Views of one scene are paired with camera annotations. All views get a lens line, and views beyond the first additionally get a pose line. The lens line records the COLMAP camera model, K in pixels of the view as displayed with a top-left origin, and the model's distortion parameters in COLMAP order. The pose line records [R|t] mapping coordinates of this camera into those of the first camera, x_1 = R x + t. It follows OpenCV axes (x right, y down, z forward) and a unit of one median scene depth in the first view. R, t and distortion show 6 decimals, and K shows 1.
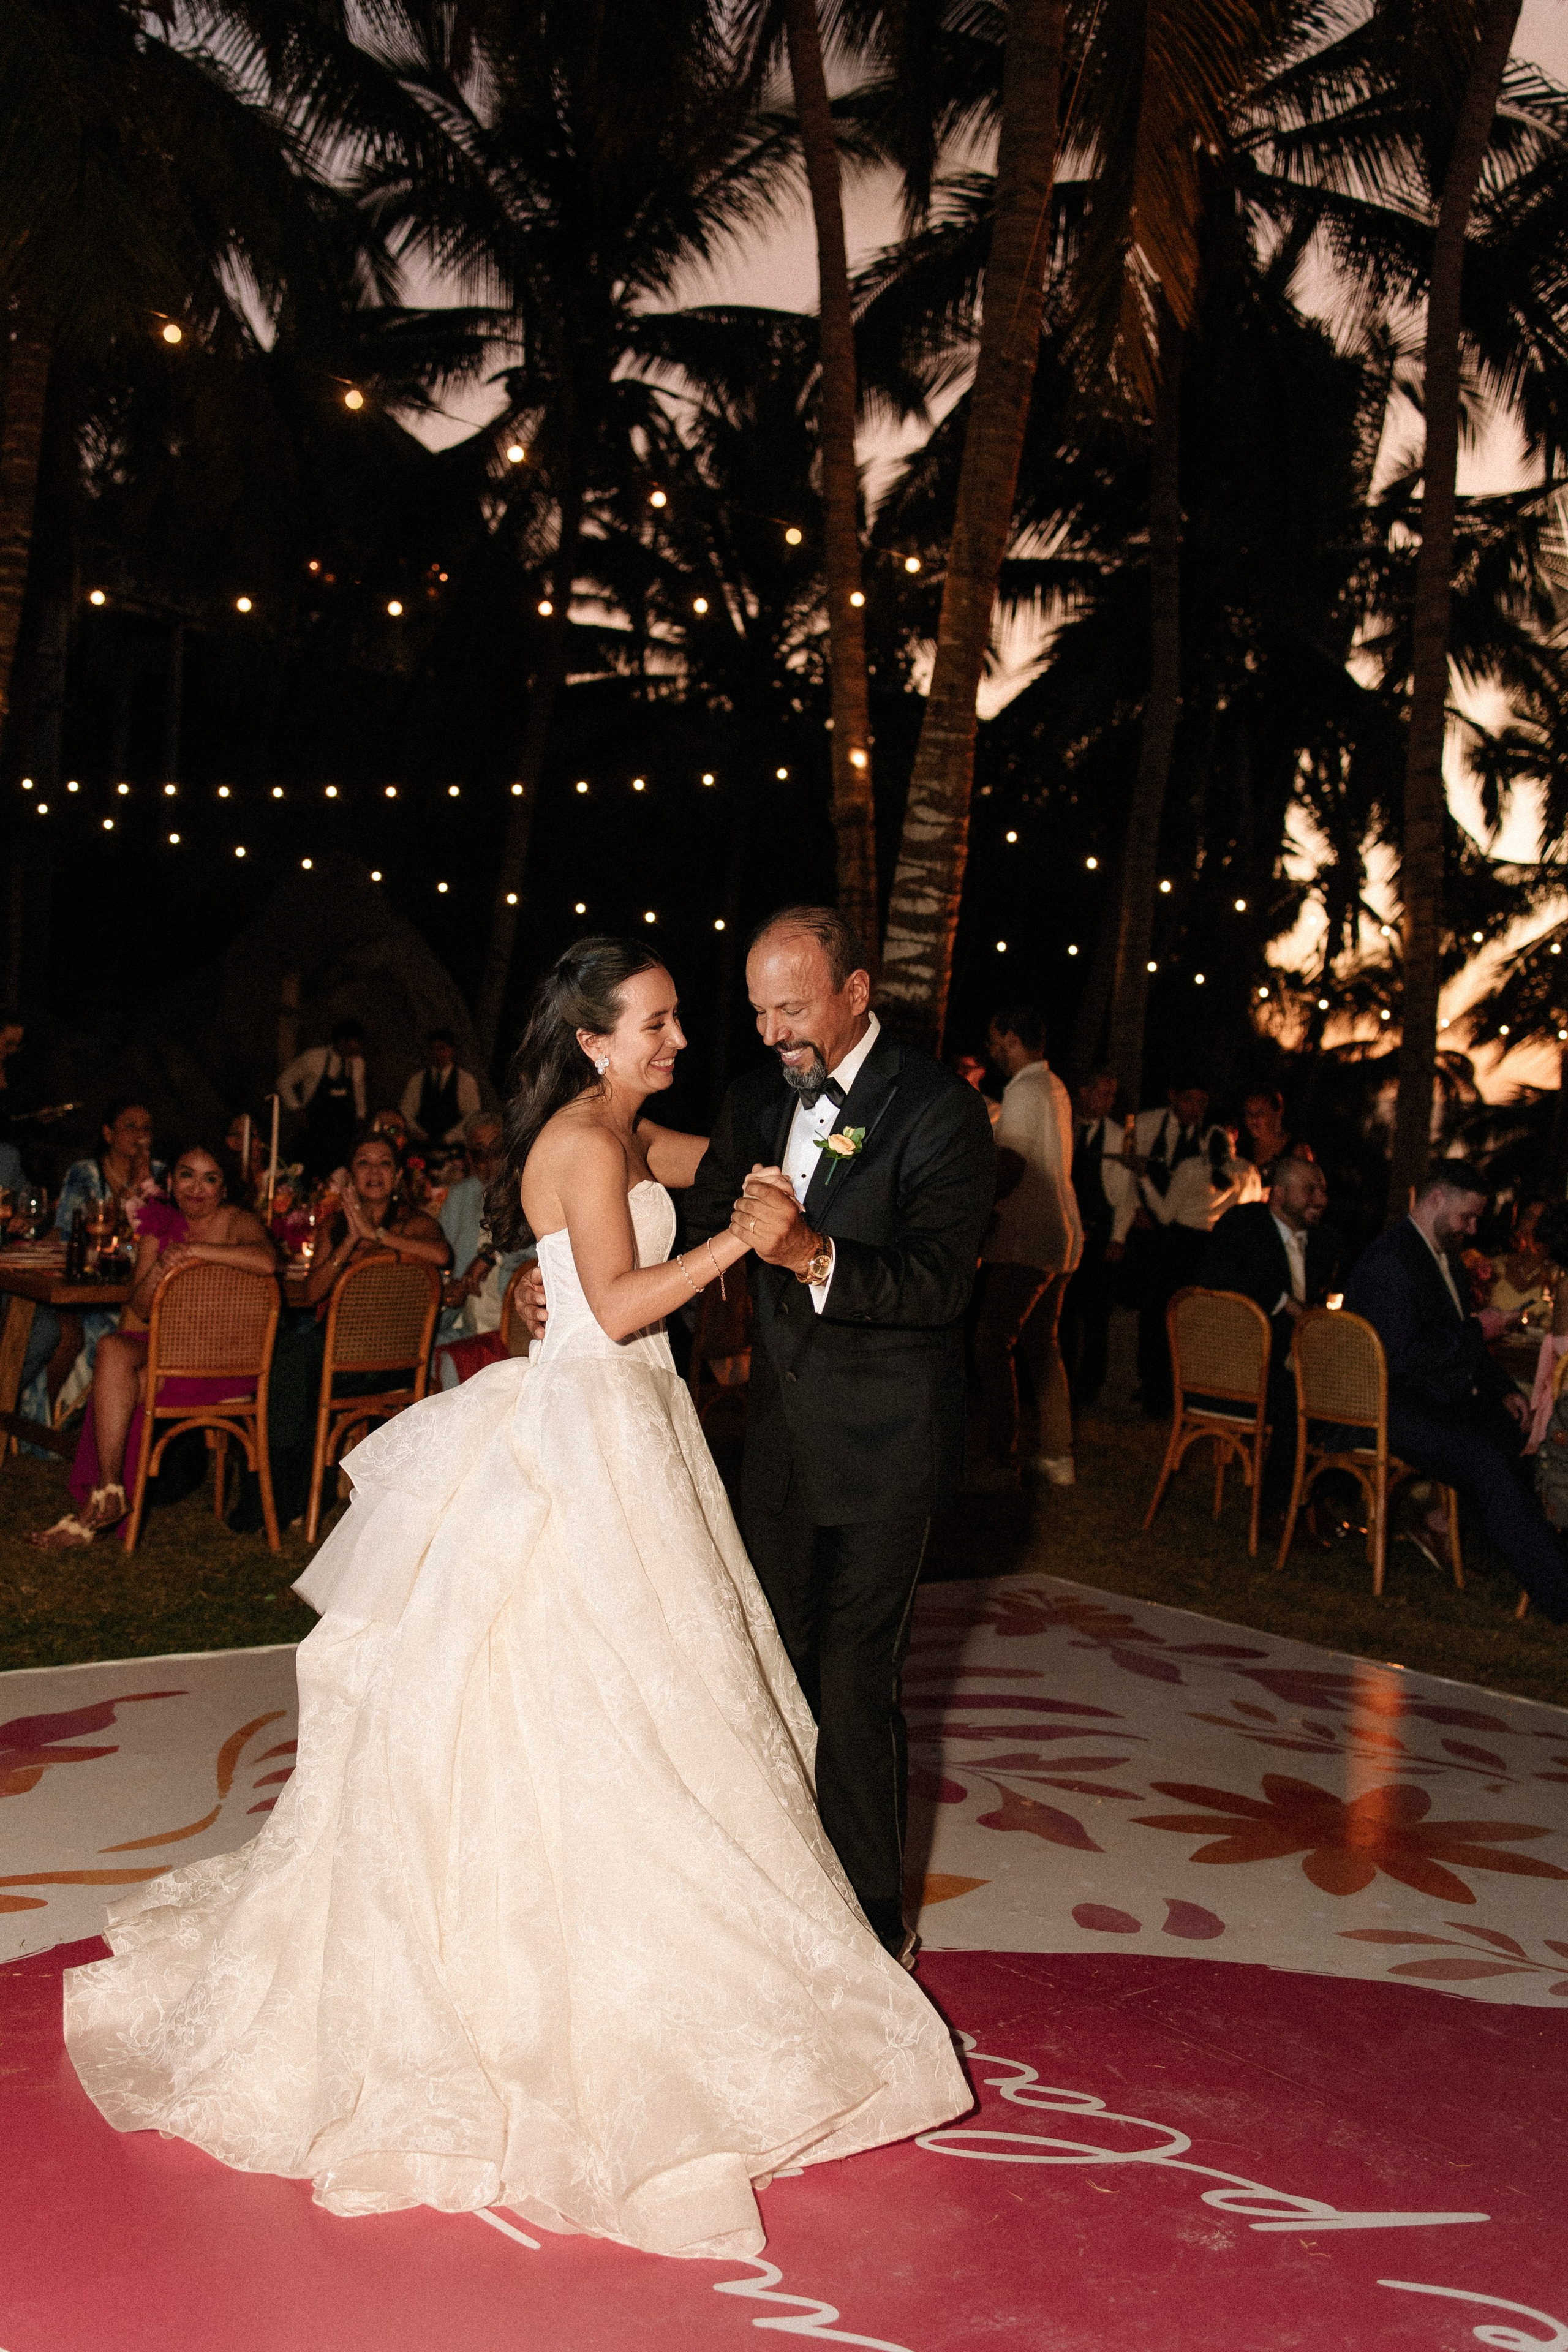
lens RADIAL K [[2412.6, 0, 784.0], [0, 2412.6, 1176.0], [0, 0, 1]] dist [-0.012843, 0.014801]
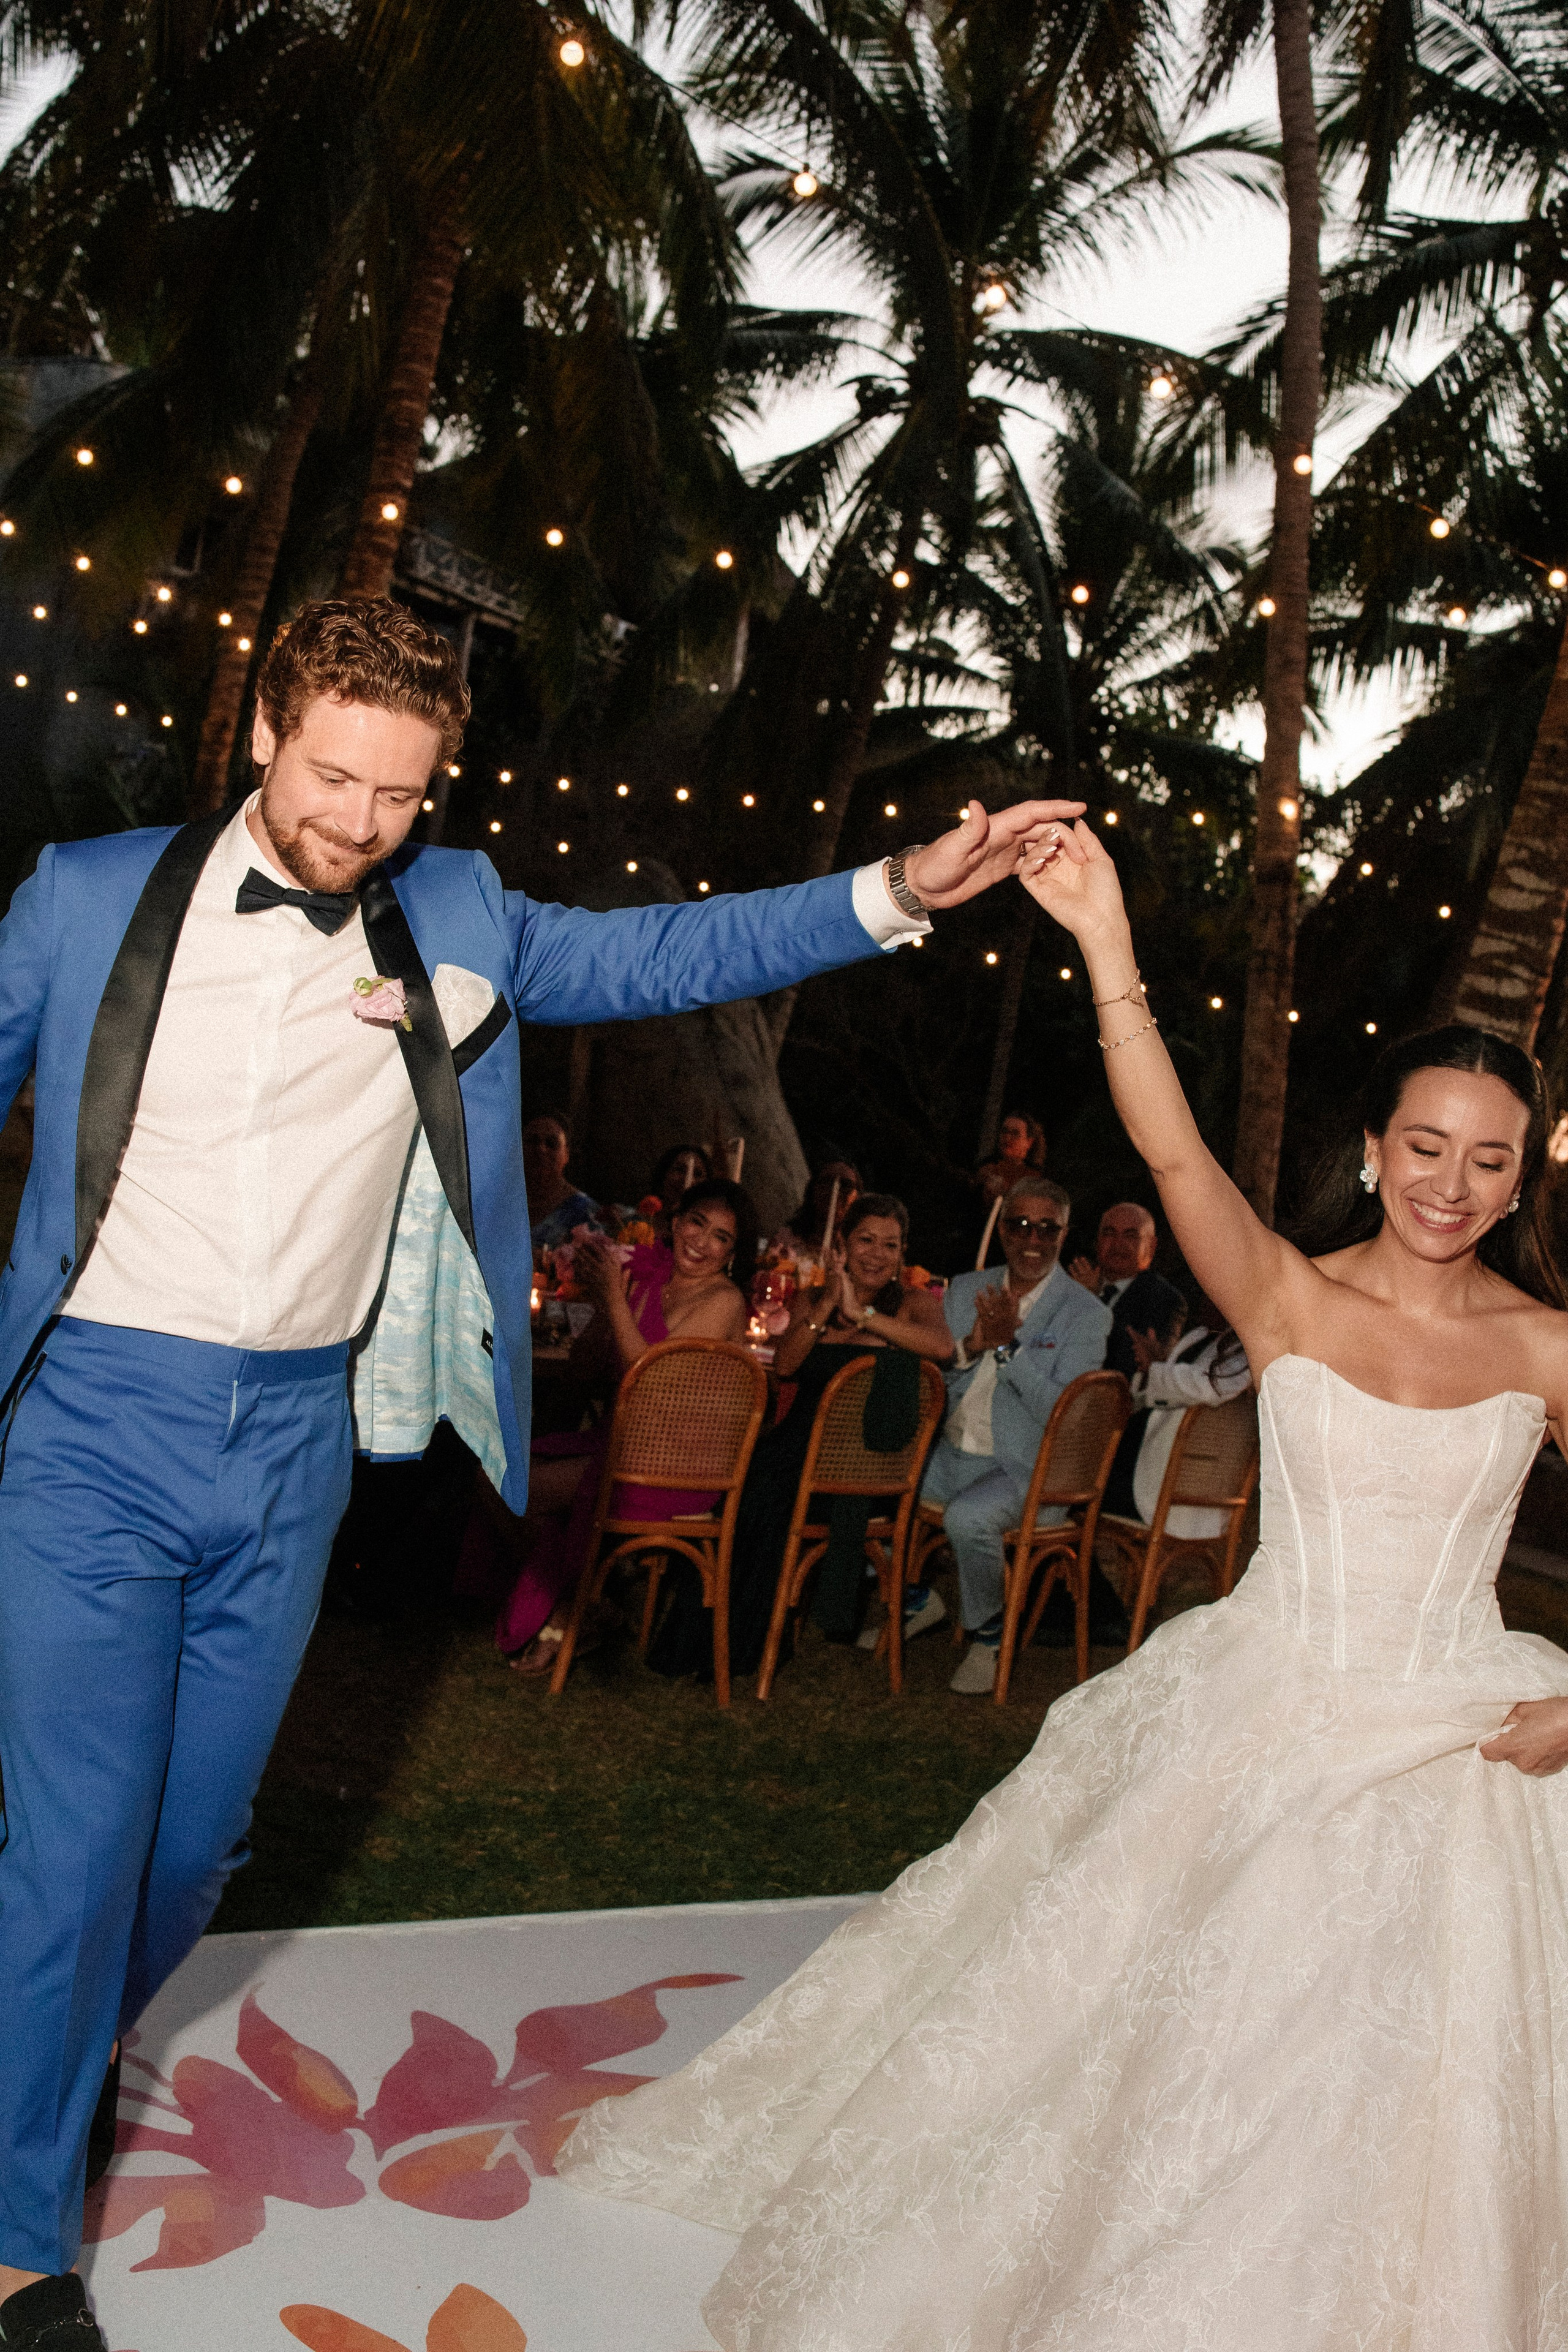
lens RADIAL K [[2309.9, 0, 784.0], [0, 2309.9, 1176.0], [0, 0, 1]] dist [0.010811, 0.003607]
pose [[0.993291, 0.100585, -0.057064, -0.138516], [-0.101172, 0.994841, -0.007489, -0.015626], [0.056017, 0.013212, 0.998342, 0.186631]]
